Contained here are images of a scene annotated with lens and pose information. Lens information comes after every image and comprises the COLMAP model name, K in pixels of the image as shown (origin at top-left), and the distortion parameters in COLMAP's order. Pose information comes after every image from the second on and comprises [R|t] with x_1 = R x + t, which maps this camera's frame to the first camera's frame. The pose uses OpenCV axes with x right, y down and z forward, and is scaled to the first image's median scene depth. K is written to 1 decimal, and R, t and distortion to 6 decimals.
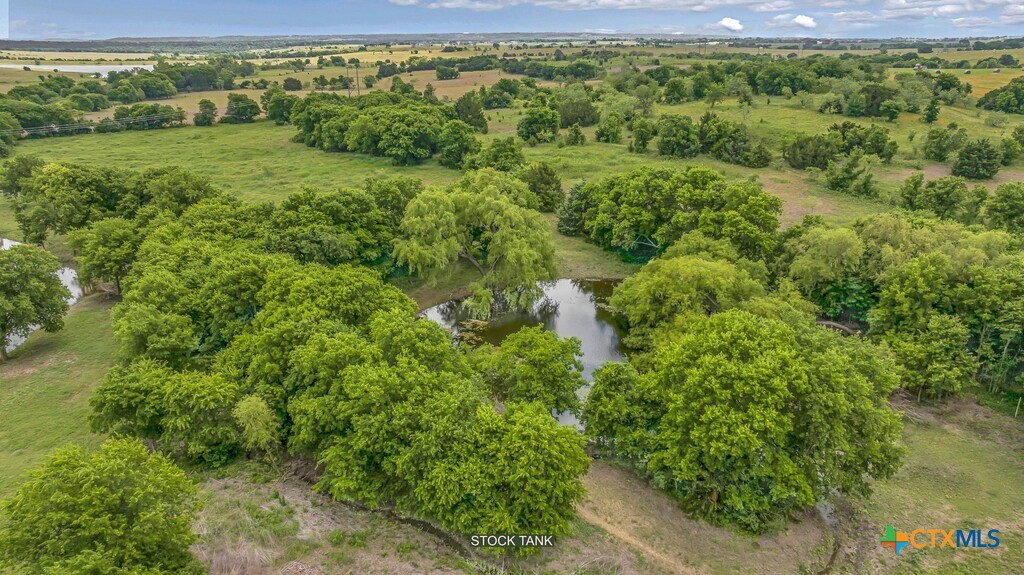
lens RADIAL K [[732.9, 0, 514.5], [0, 732.9, 292.7], [0, 0, 1]] dist [-0.045848, 0.071424]
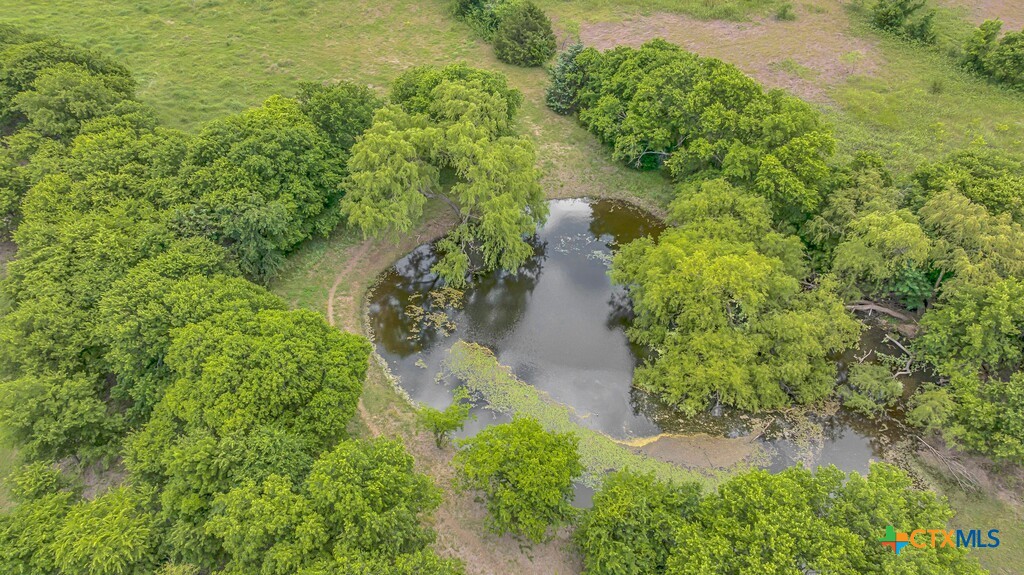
lens RADIAL K [[726.0, 0, 512.0], [0, 726.0, 287.5], [0, 0, 1]] dist [-0.103713, 0.150632]
pose [[0.999801, -0.013807, 0.014426, 0.007252], [0.007597, 0.931115, 0.364646, -0.260246], [-0.018467, -0.364464, 0.931035, 0.231050]]
